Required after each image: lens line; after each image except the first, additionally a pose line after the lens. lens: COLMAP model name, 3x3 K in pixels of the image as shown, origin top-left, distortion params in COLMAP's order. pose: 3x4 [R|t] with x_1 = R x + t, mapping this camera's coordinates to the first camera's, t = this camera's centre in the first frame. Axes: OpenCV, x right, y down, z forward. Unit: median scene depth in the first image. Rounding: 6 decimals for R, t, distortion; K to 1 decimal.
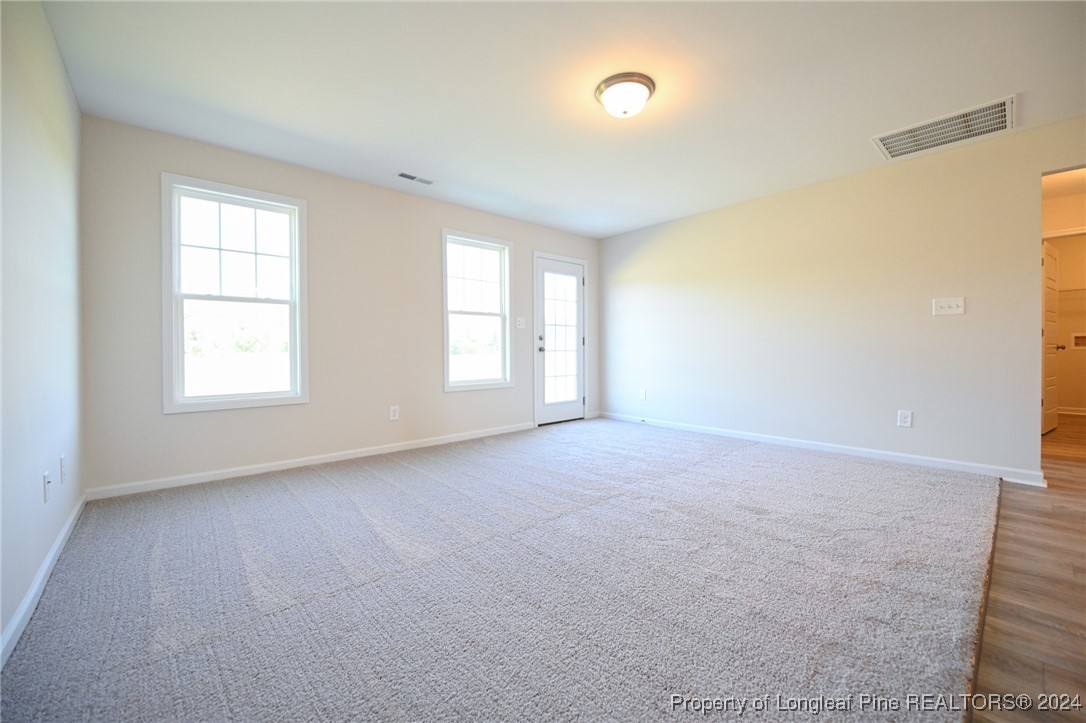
lens RADIAL K [[433.1, 0, 543.2], [0, 433.1, 358.0], [0, 0, 1]] dist [0.000381, -0.000286]
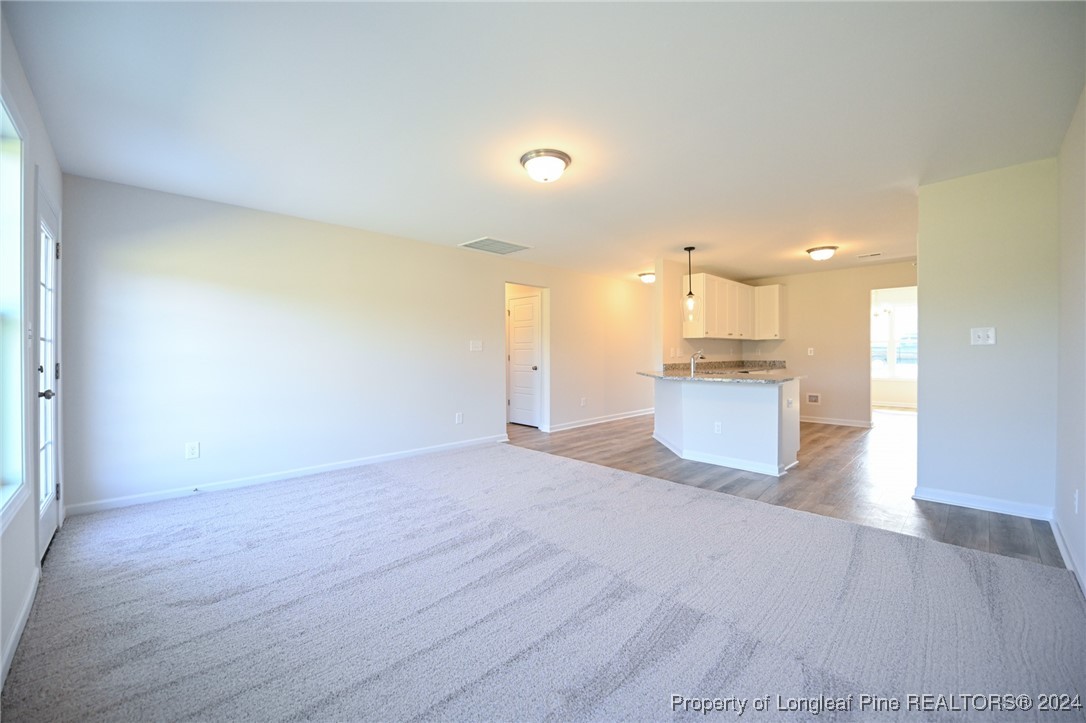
lens RADIAL K [[433.1, 0, 541.5], [0, 433.1, 355.3], [0, 0, 1]] dist [0.000381, -0.000286]
pose [[-0.046229, 0.005657, 0.998915, -0.454152], [0.024659, 0.999686, -0.004520, -0.042909], [-0.998626, 0.024423, -0.046354, 0.507504]]
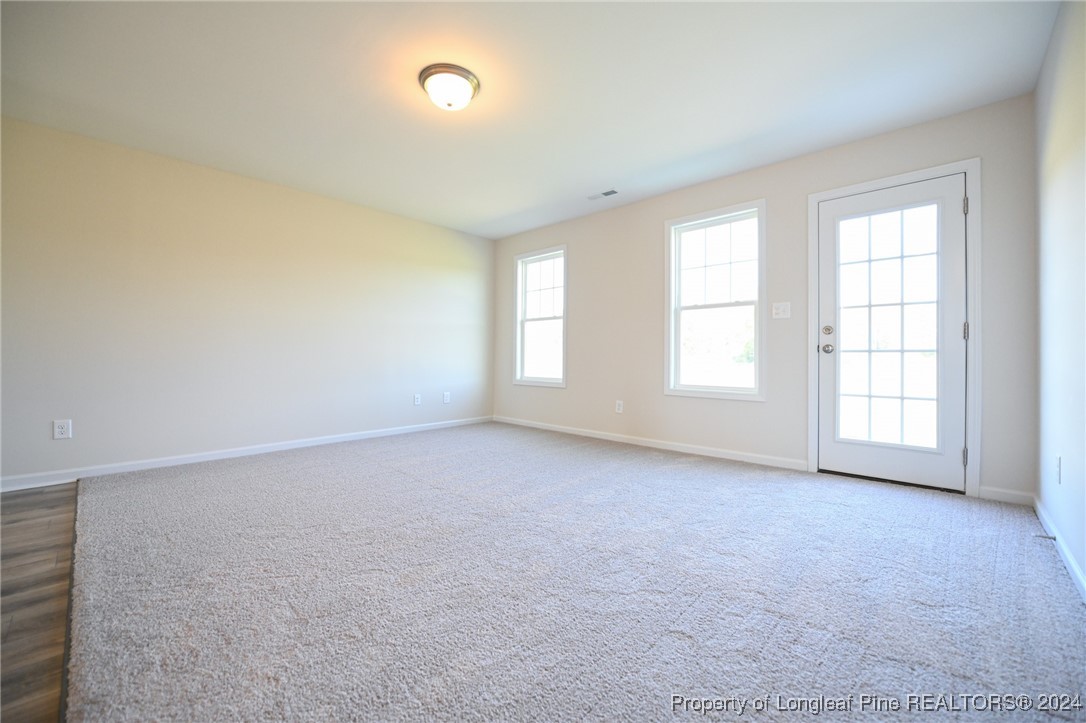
lens RADIAL K [[433.1, 0, 546.9], [0, 433.1, 350.8], [0, 0, 1]] dist [0.000381, -0.000286]
pose [[0.097827, 0.009166, -0.995161, 0.571870], [-0.007239, 0.999938, 0.008499, -0.019490], [0.995177, 0.006372, 0.097887, 0.541856]]
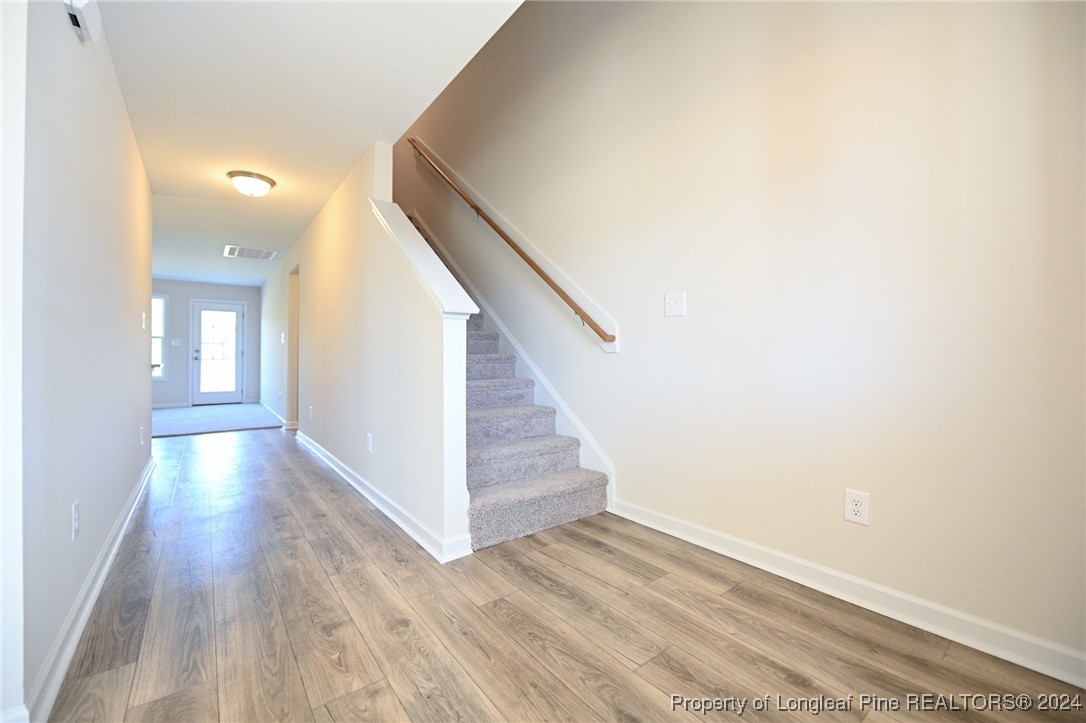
lens RADIAL K [[433.1, 0, 545.7], [0, 433.1, 359.3], [0, 0, 1]] dist [0.000381, -0.000286]
pose [[0.998575, 0.012343, -0.051928, 1.387916], [-0.013067, 0.999822, -0.013610, -0.011157], [0.051751, 0.014270, 0.998558, -0.553709]]
